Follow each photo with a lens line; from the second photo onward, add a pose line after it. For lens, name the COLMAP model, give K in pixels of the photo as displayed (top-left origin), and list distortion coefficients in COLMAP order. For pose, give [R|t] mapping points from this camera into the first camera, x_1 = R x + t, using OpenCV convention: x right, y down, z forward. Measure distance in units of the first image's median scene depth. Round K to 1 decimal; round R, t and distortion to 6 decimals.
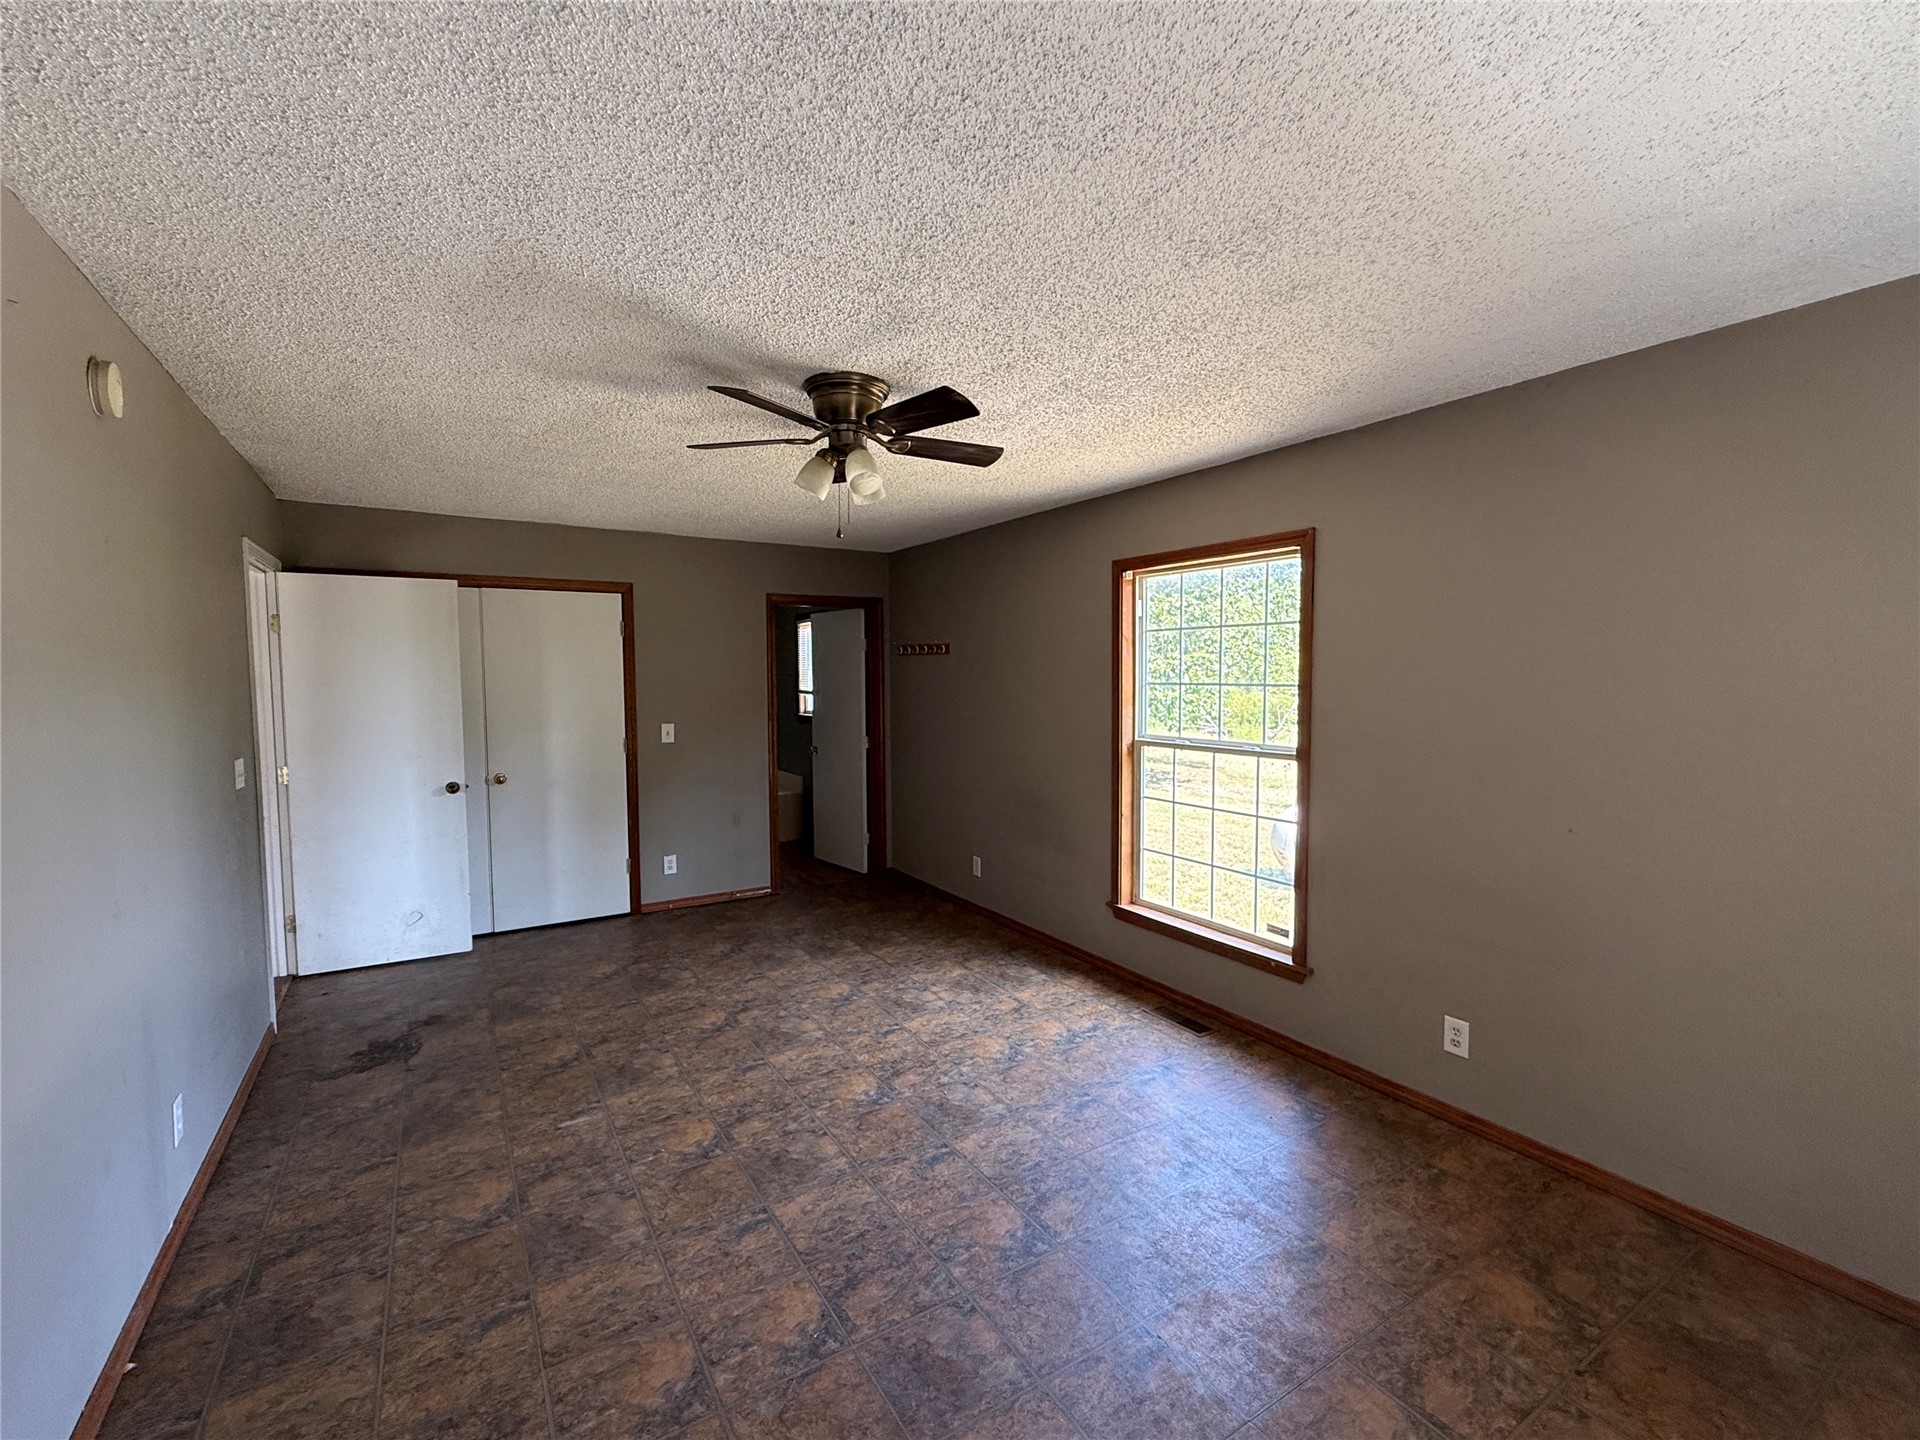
lens RADIAL K [[816.8, 0, 961.3], [0, 816.8, 717.1], [0, 0, 1]] dist [-0.002034, 0.000002]
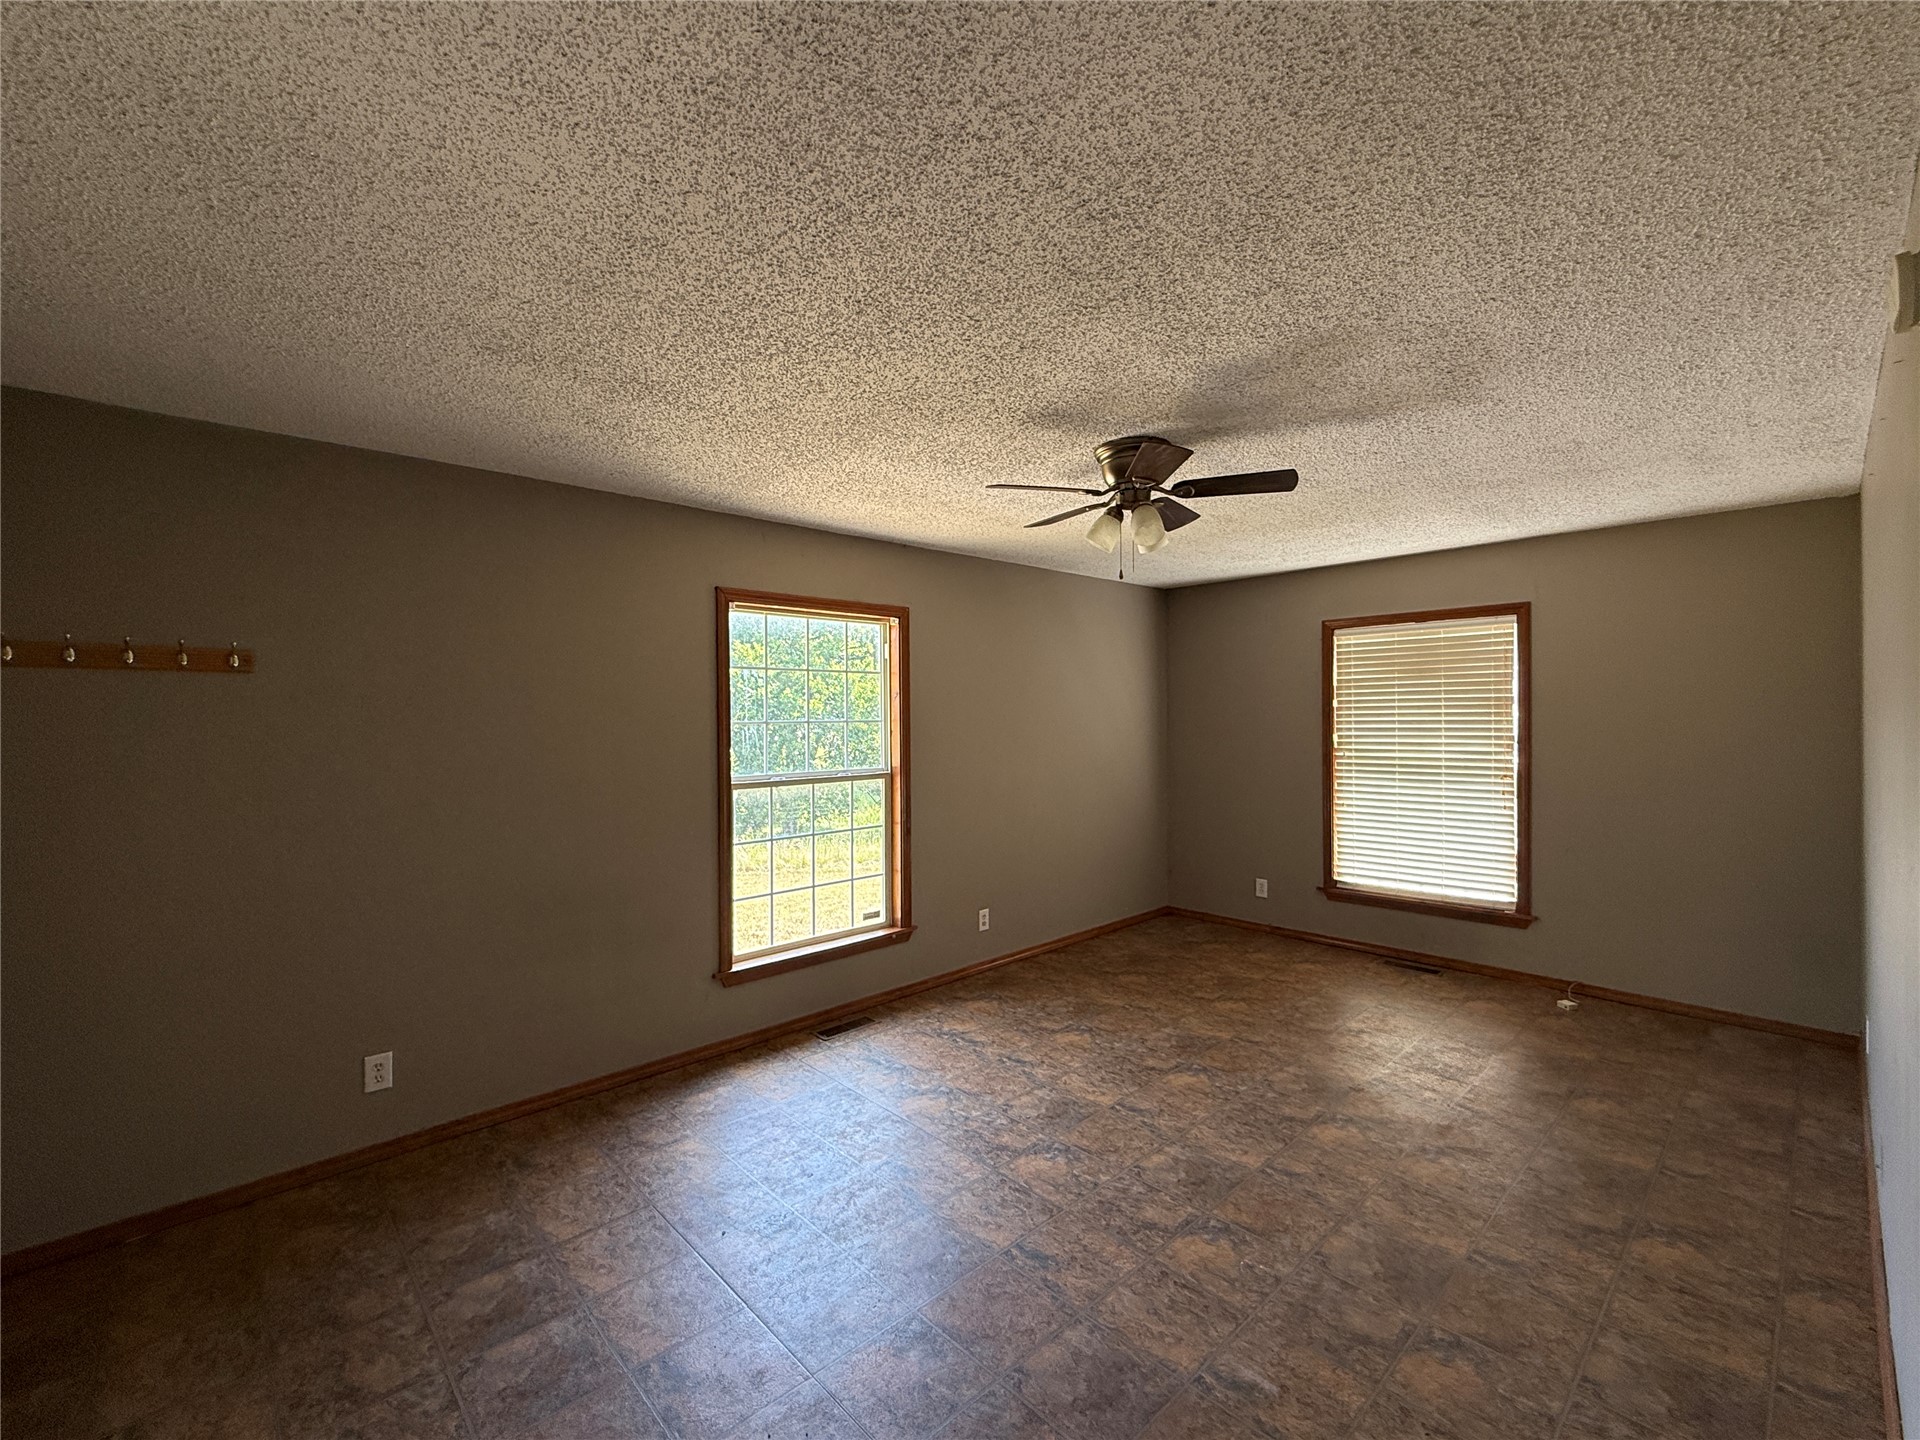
lens RADIAL K [[816.8, 0, 959.4], [0, 816.8, 719.4], [0, 0, 1]] dist [-0.002034, 0.000002]
pose [[-0.182412, -0.003845, 0.983215, -0.907696], [0.060426, 0.998058, 0.015114, -0.053124], [-0.981364, 0.062169, -0.181825, 1.115011]]
